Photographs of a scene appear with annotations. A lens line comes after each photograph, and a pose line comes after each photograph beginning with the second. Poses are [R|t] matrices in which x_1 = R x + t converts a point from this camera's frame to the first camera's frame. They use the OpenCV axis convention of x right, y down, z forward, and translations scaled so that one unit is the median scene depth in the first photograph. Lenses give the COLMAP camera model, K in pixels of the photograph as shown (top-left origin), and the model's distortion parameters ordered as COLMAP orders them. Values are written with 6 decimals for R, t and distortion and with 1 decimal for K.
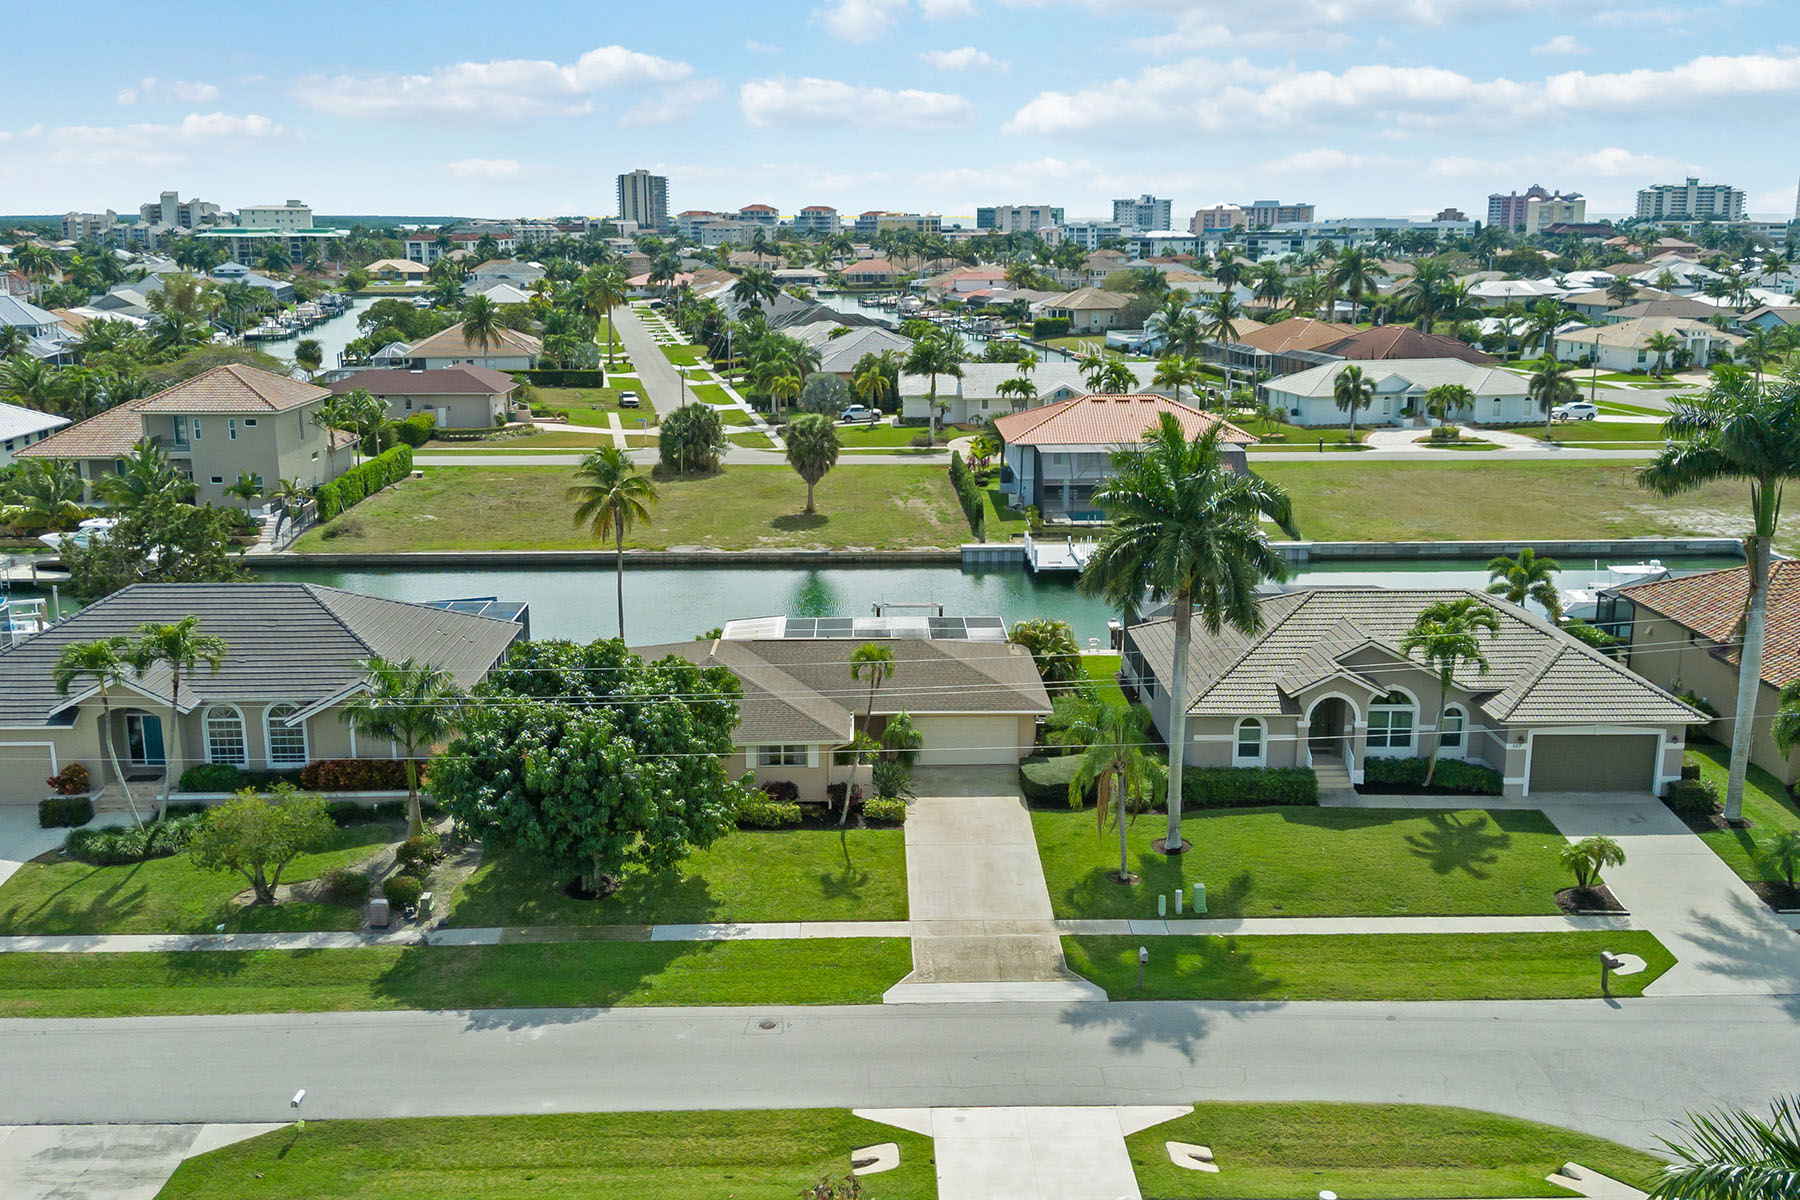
lens RADIAL K [[1649.2, 0, 900.0], [0, 1649.2, 600.0], [0, 0, 1]] dist [0.133463, -0.236149]
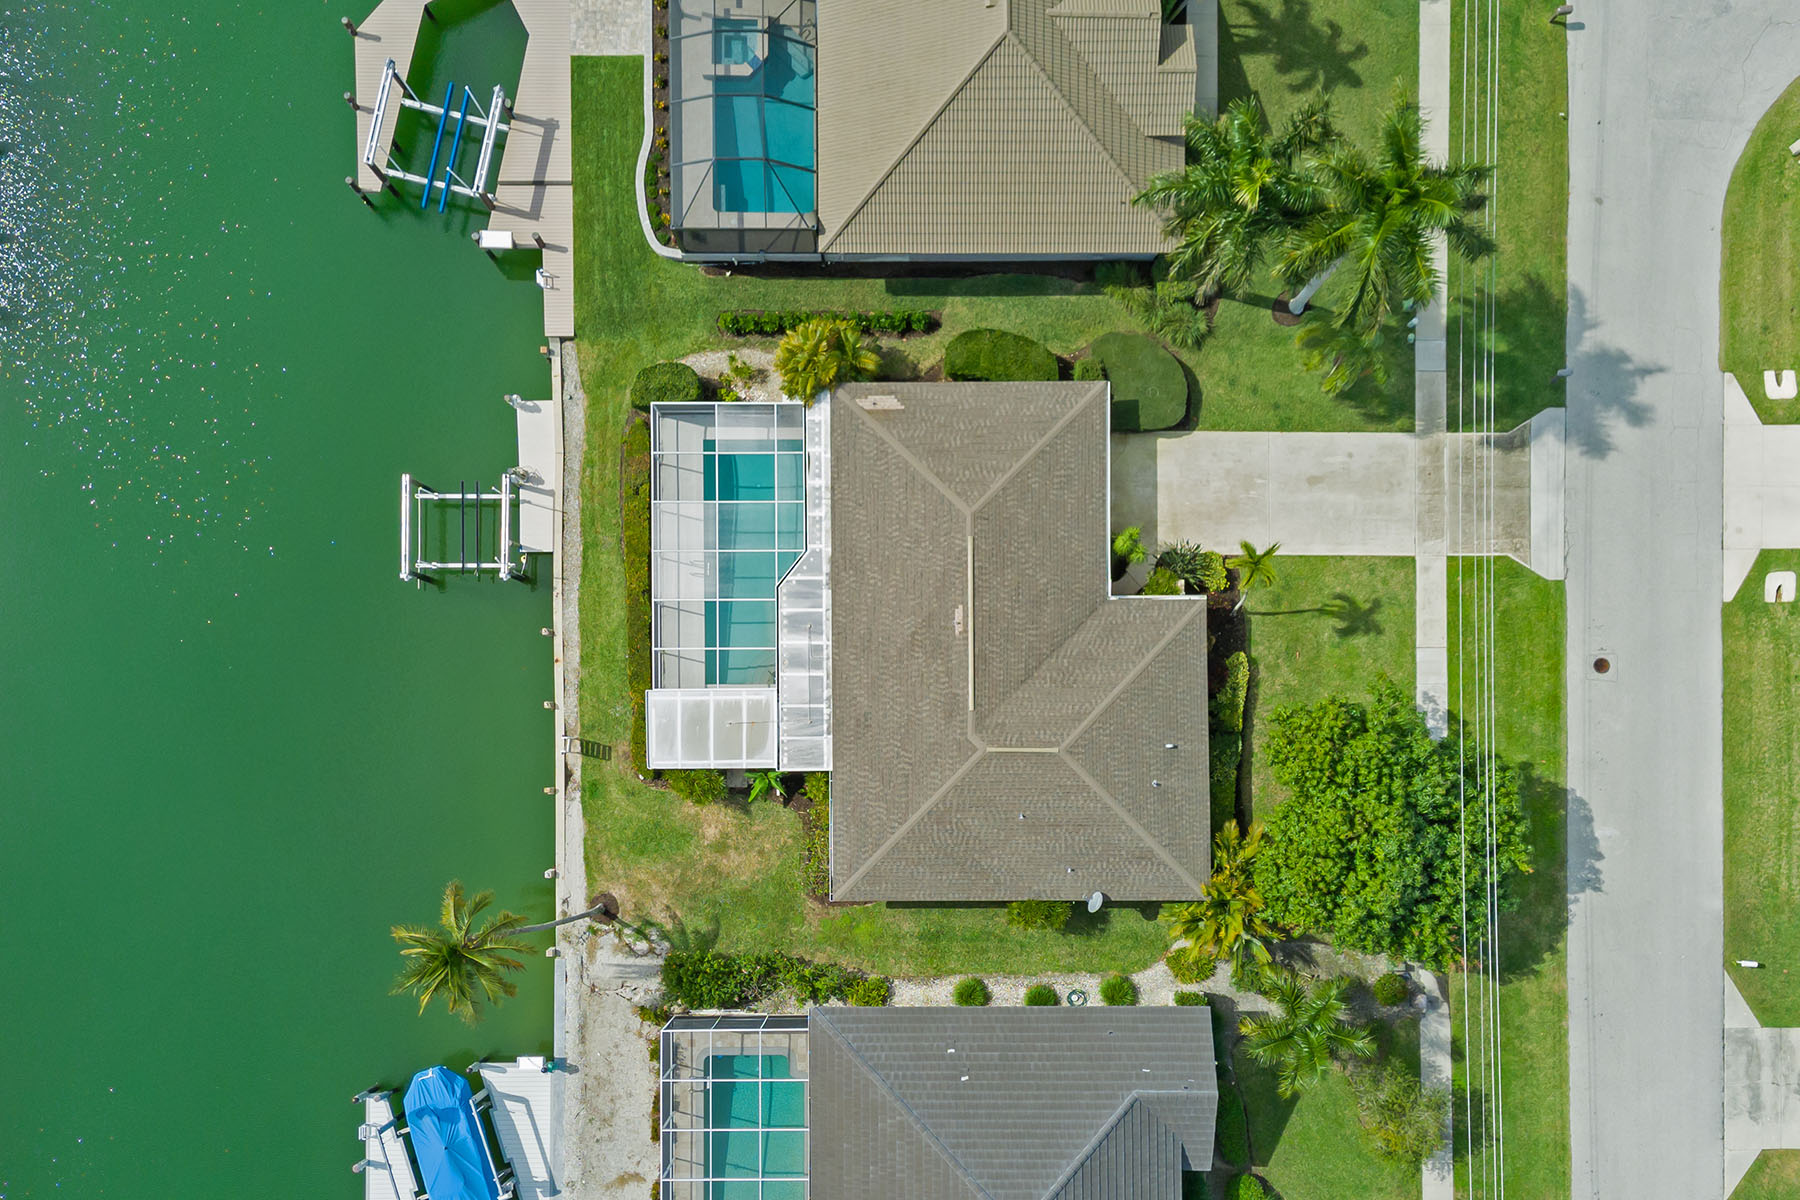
lens RADIAL K [[1649.2, 0, 900.0], [0, 1649.2, 600.0], [0, 0, 1]] dist [0.133463, -0.236149]
pose [[0.018460, -0.999822, 0.003867, -0.037101], [0.211470, 0.007685, 0.977354, -1.057598], [-0.977210, -0.017224, 0.211574, 1.126097]]
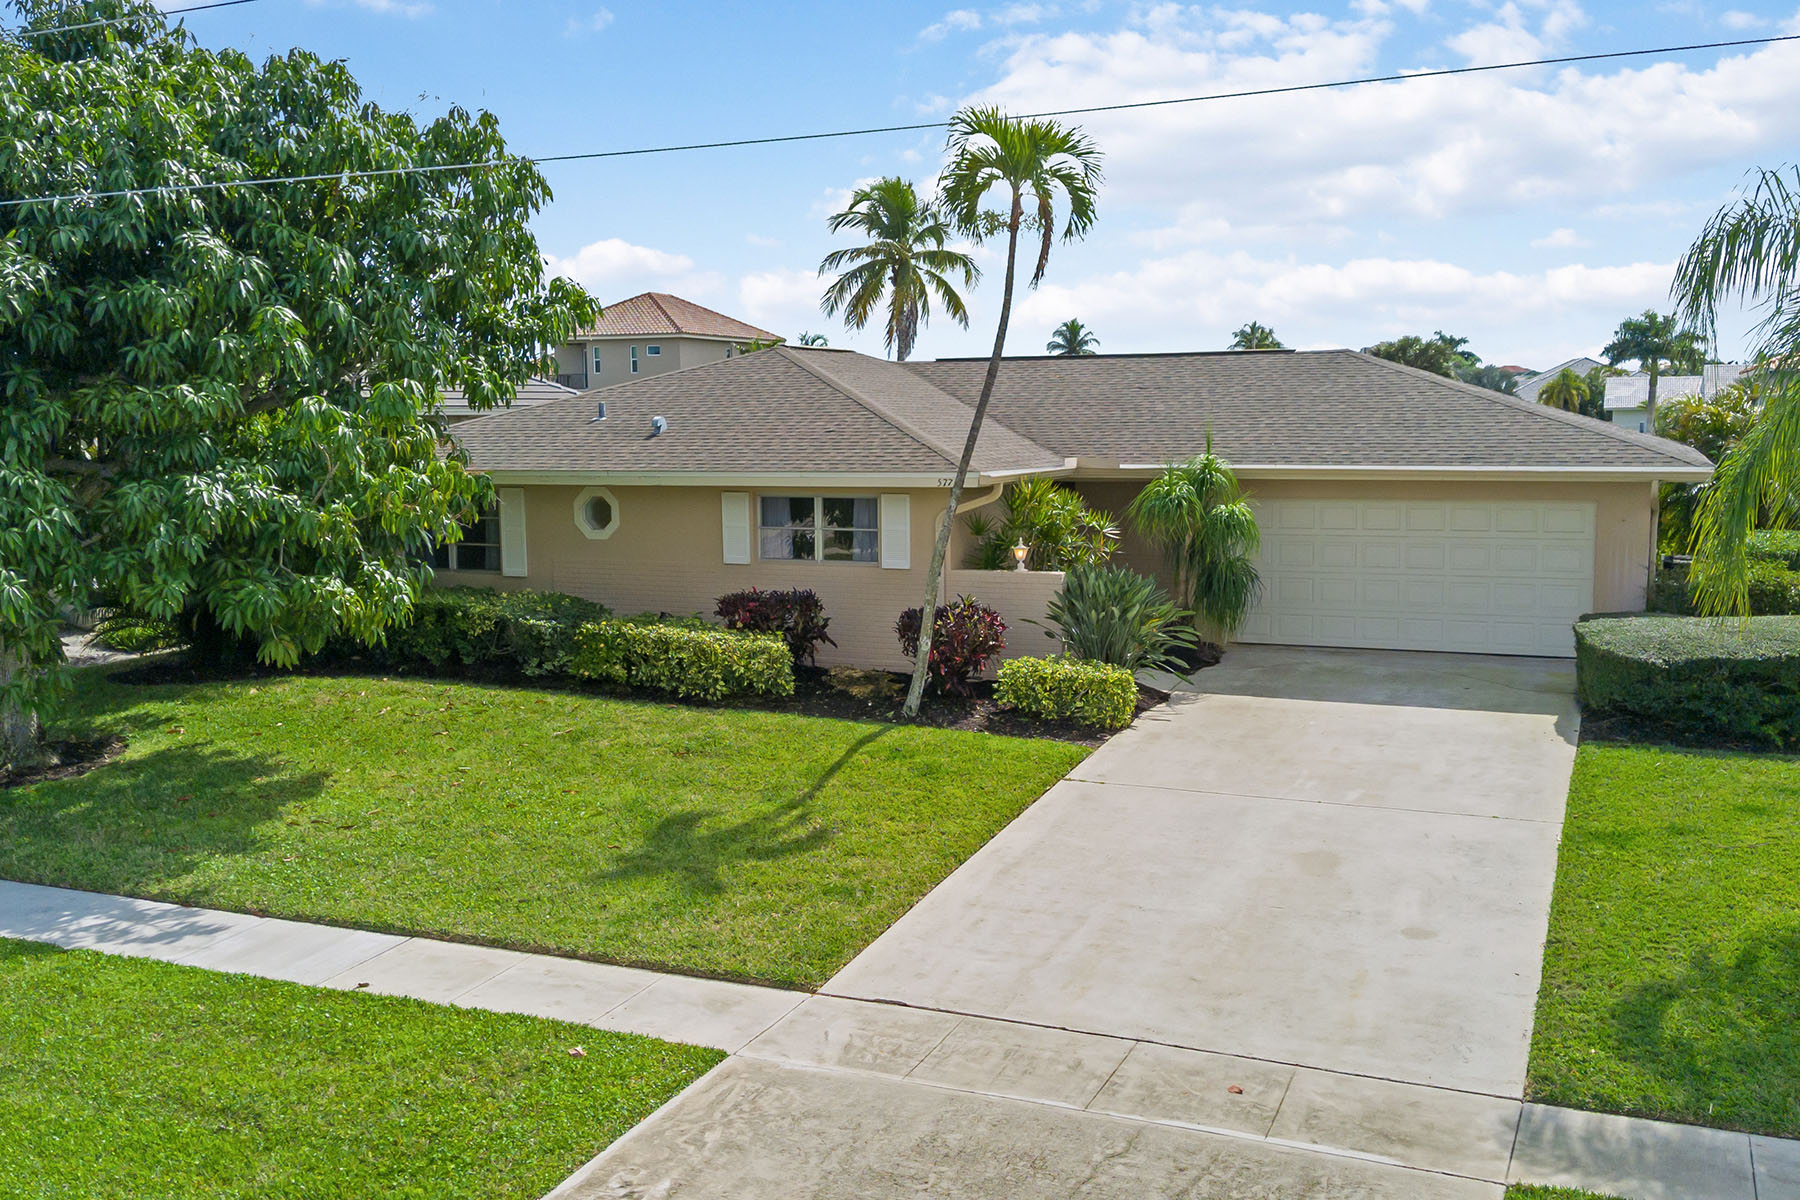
lens RADIAL K [[1649.2, 0, 900.0], [0, 1649.2, 600.0], [0, 0, 1]] dist [0.133463, -0.236149]
pose [[0.902677, 0.041263, -0.428336, 0.110355], [-0.092937, 0.990594, -0.100428, 0.166933], [0.420163, 0.130462, 0.898021, 0.819099]]
